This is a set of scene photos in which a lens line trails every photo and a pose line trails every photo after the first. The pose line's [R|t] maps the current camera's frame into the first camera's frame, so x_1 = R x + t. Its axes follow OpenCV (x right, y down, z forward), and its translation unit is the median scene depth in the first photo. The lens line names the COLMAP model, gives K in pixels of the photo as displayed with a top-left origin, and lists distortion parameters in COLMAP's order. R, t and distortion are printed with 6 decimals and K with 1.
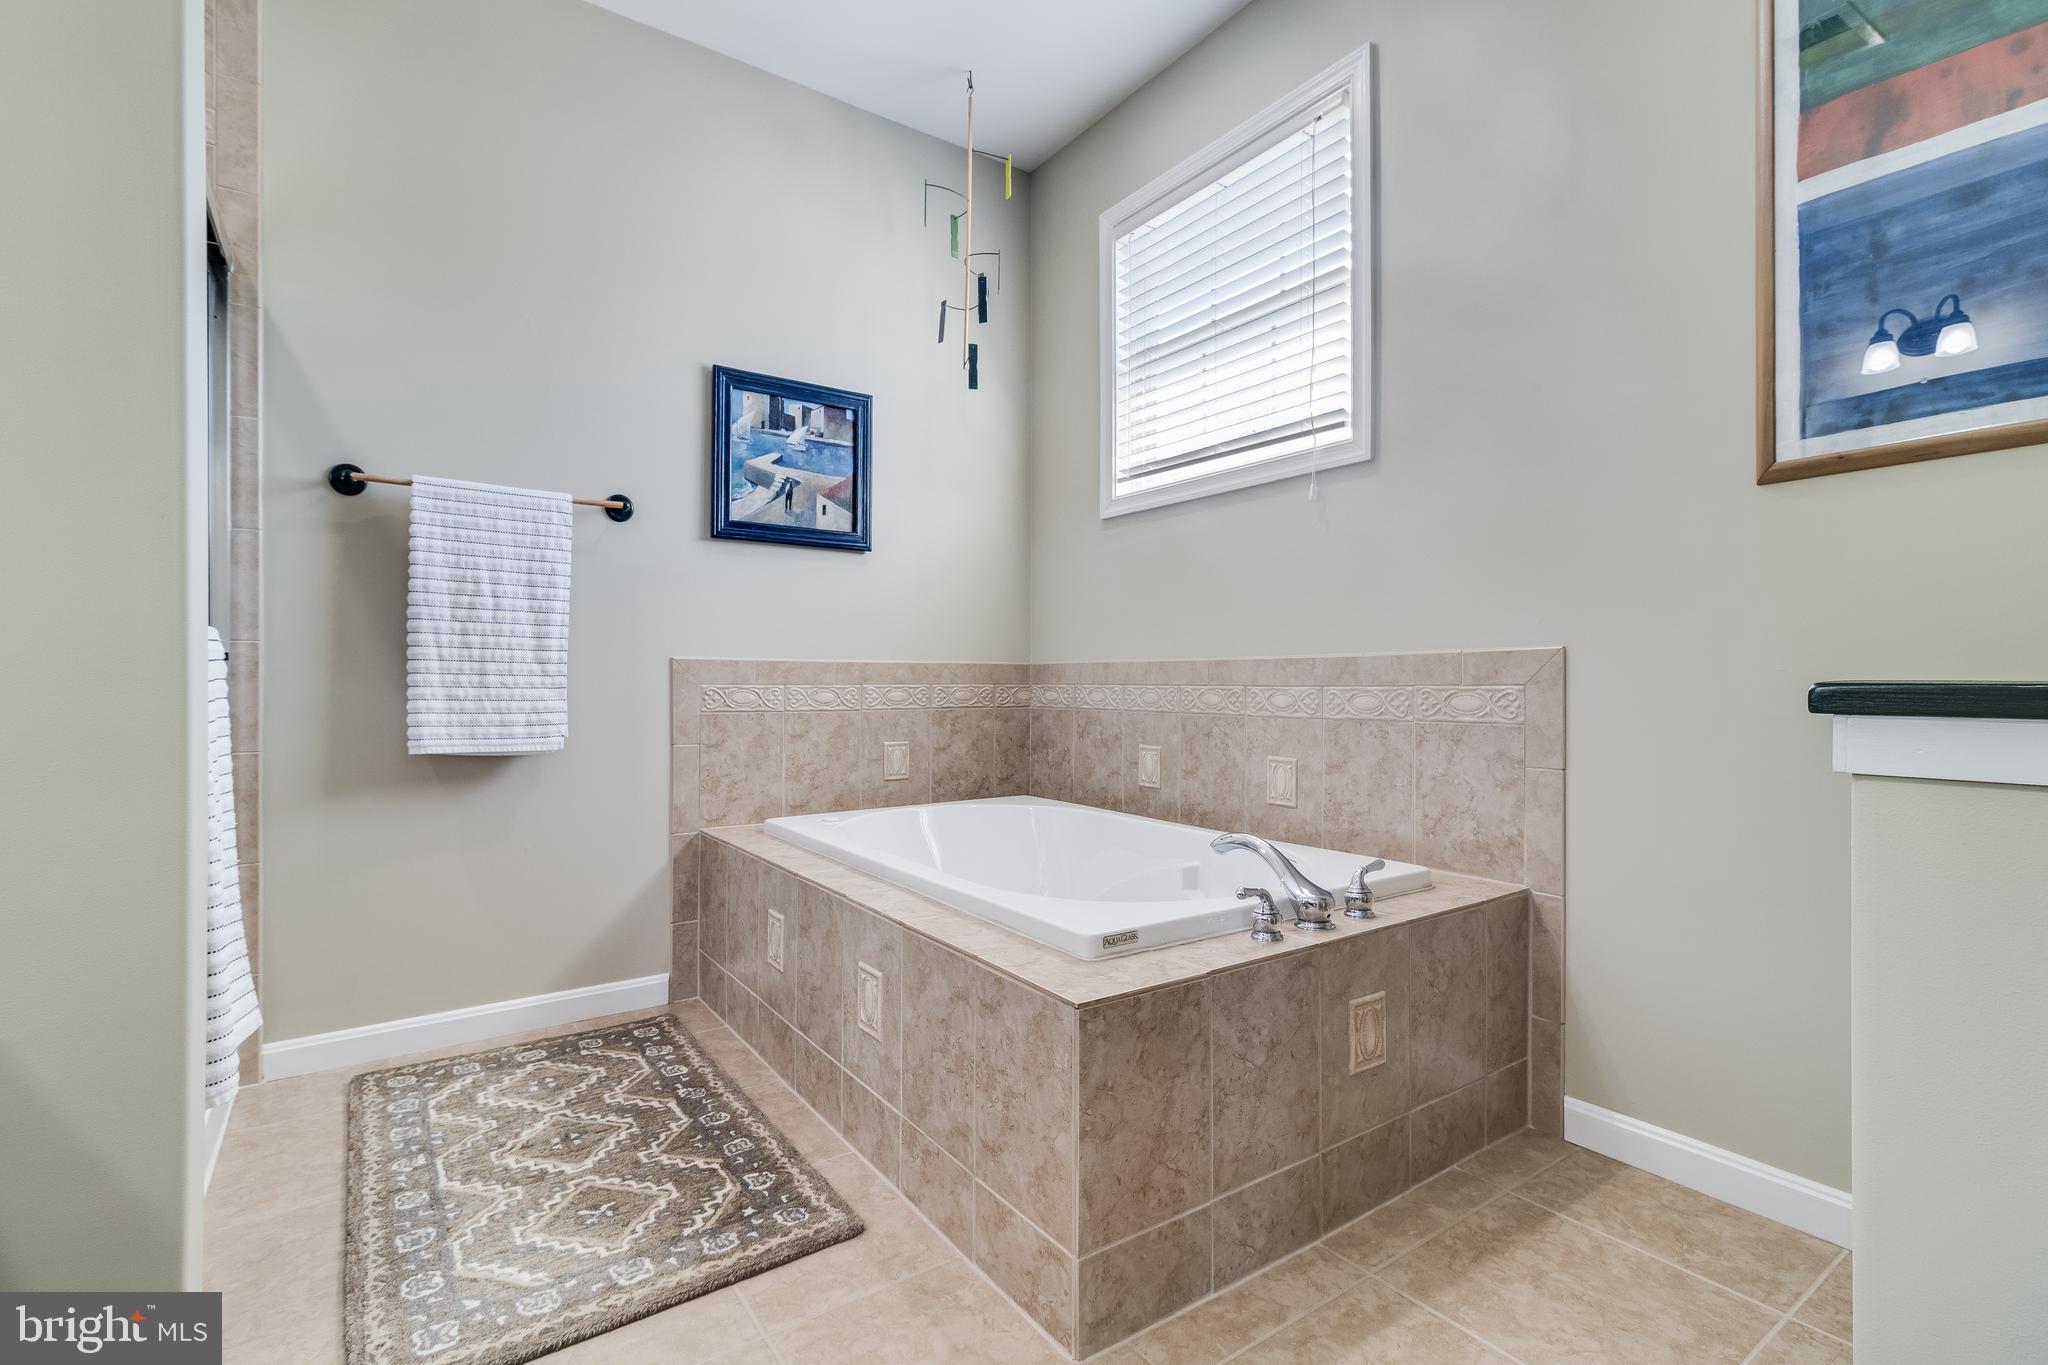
lens RADIAL K [[956.9, 0, 1041.2], [0, 956.9, 682.0], [0, 0, 1]] dist [0.005731, -0.000111]
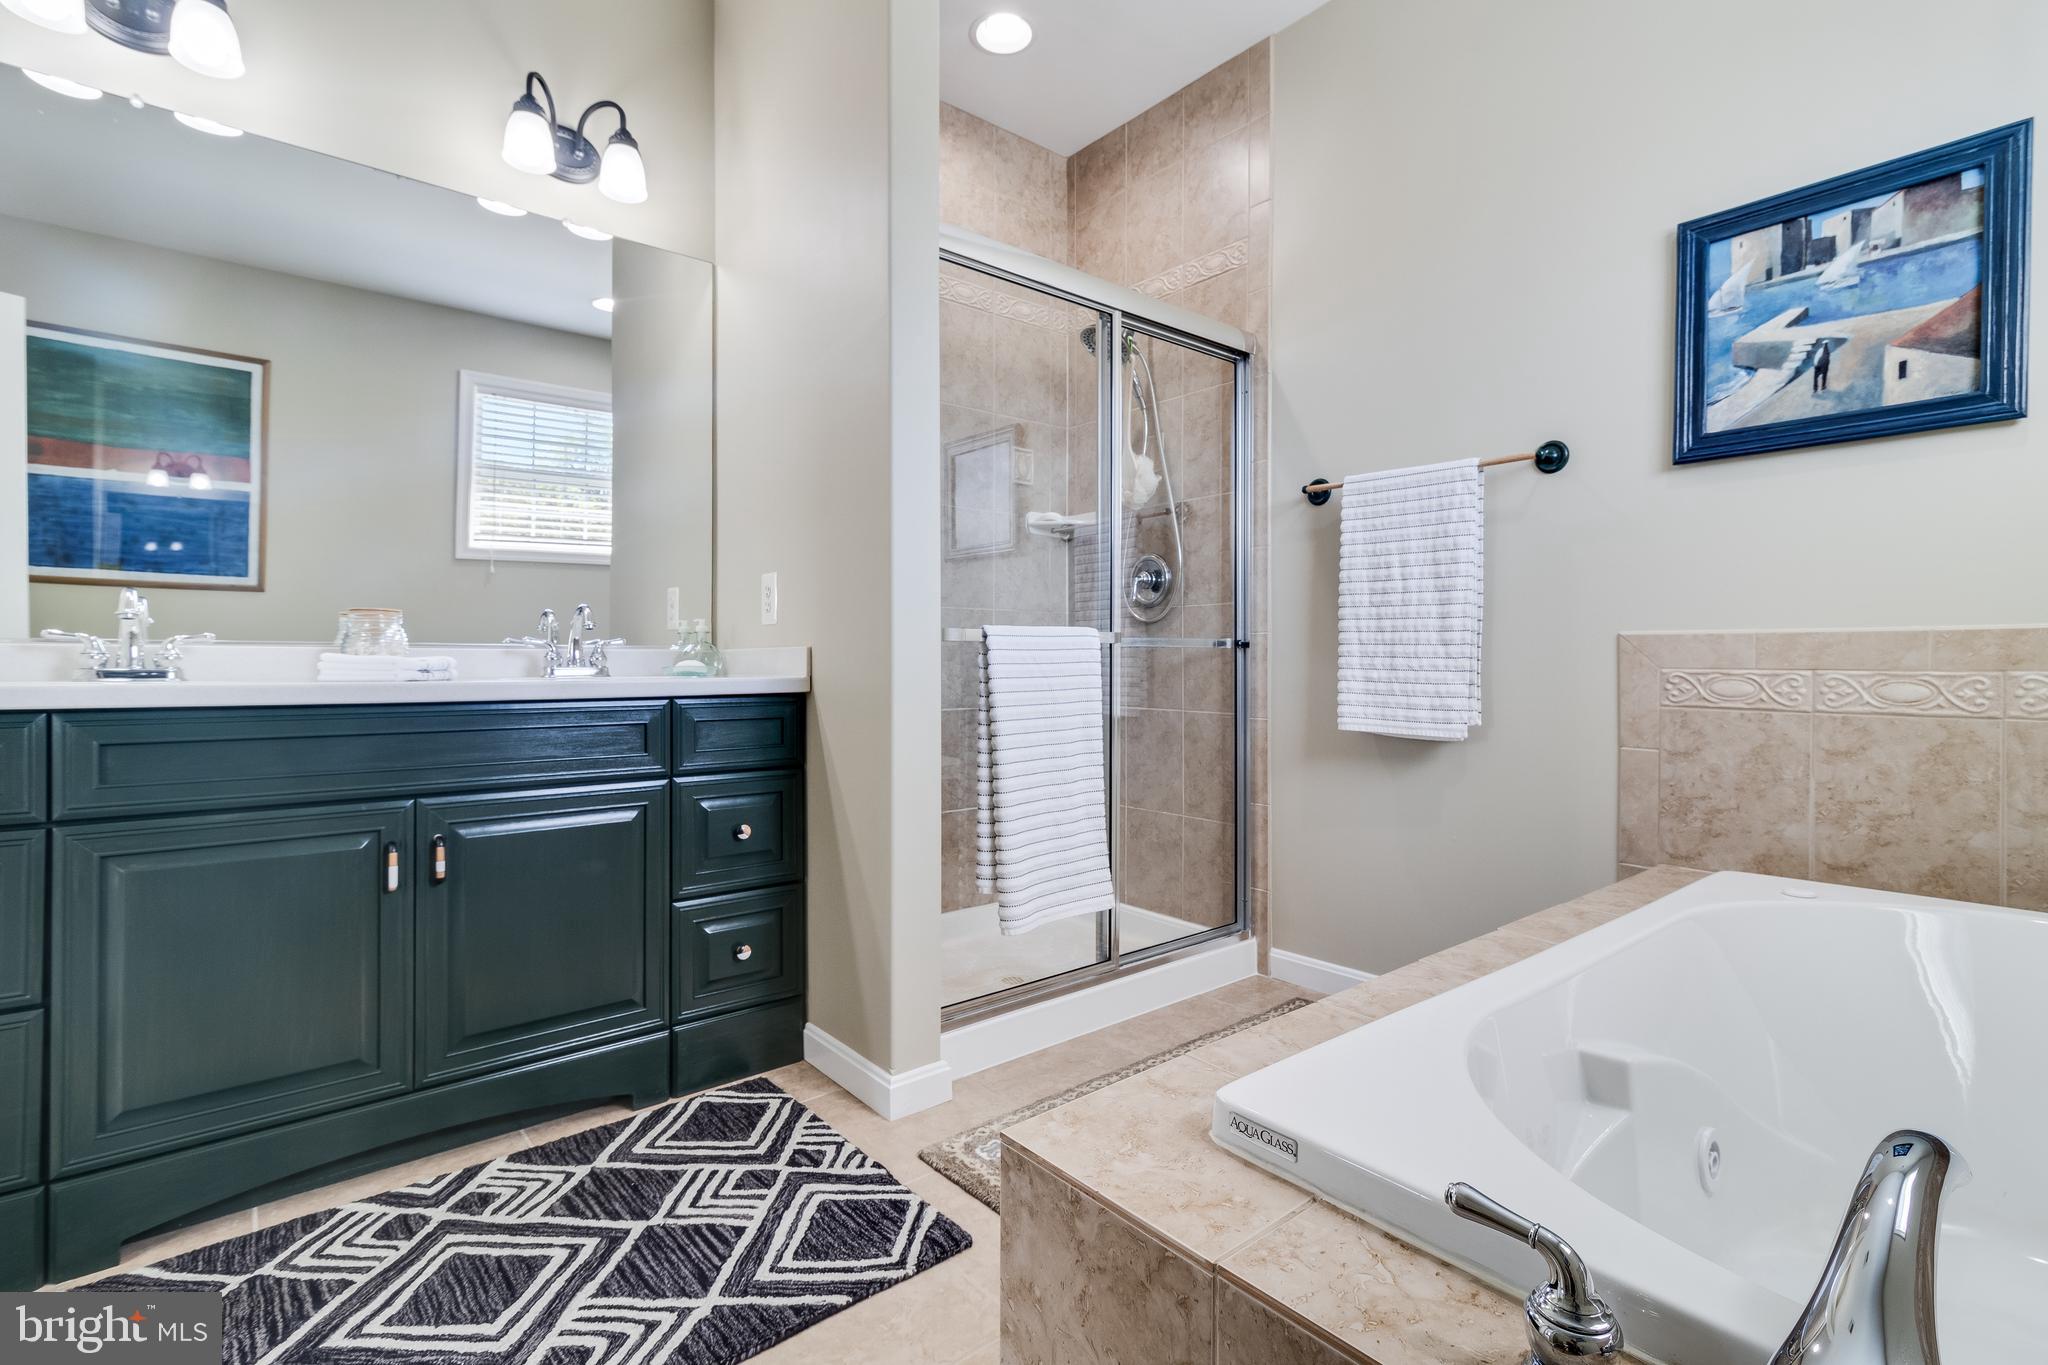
lens RADIAL K [[956.9, 0, 1025.7], [0, 956.9, 663.9], [0, 0, 1]] dist [0.005731, -0.000111]
pose [[0.063463, -0.000187, -0.997984, 0.391387], [-0.002020, 0.999998, -0.000316, 0.000392], [0.997982, 0.002036, 0.063463, 0.524437]]
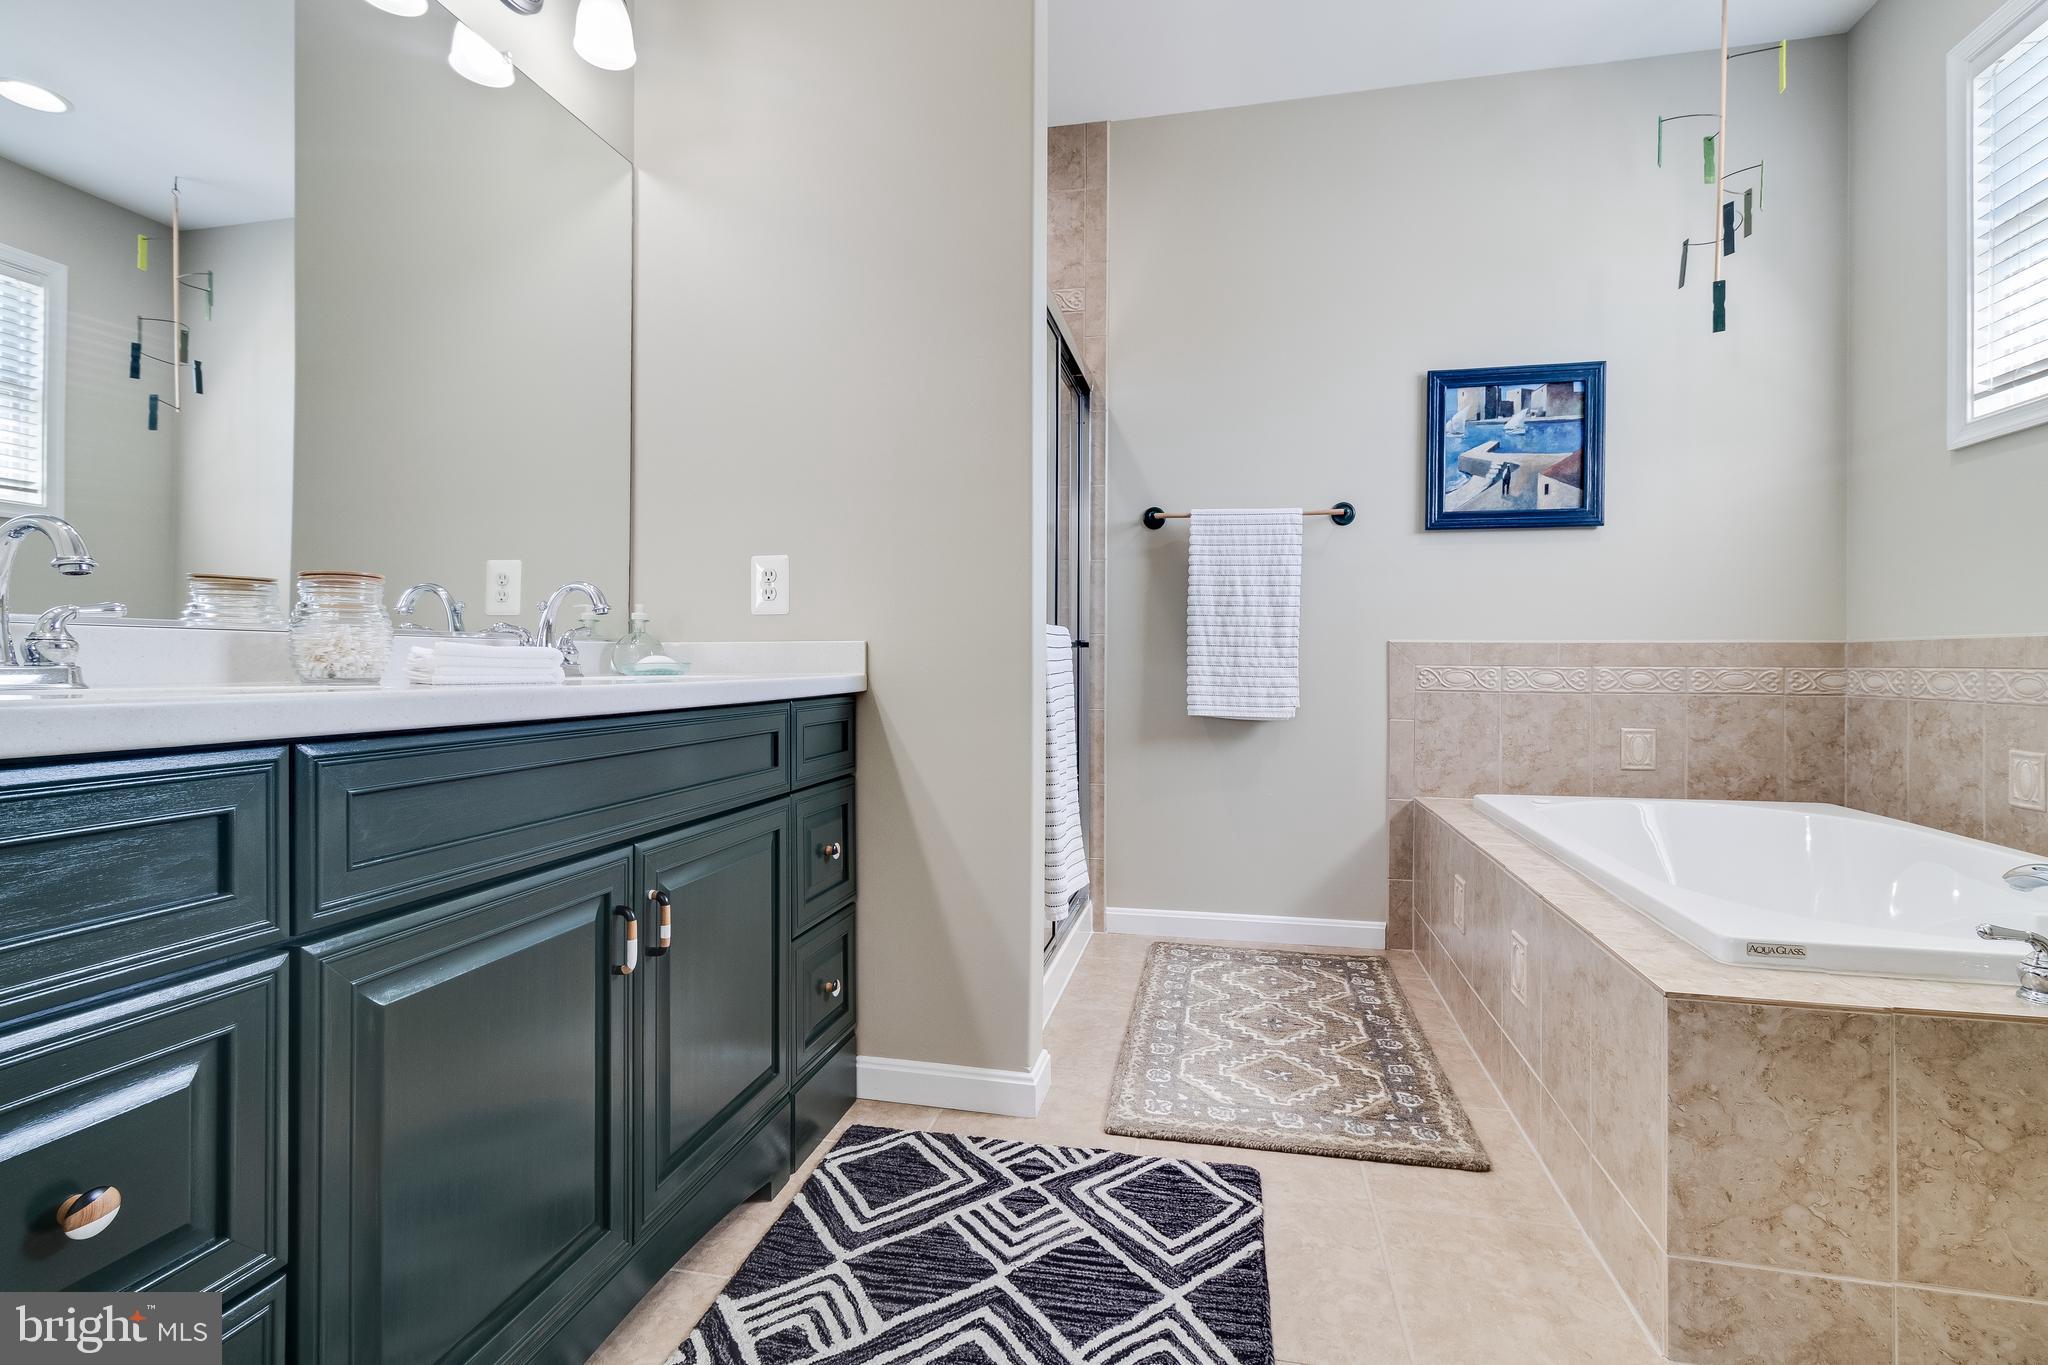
lens RADIAL K [[956.9, 0, 1022.2], [0, 956.9, 658.4], [0, 0, 1]] dist [0.005731, -0.000111]
pose [[0.670694, -0.001464, -0.741733, 0.174671], [-0.003642, 0.999979, -0.005267, 0.002532], [0.741725, 0.006234, 0.670675, -0.077334]]
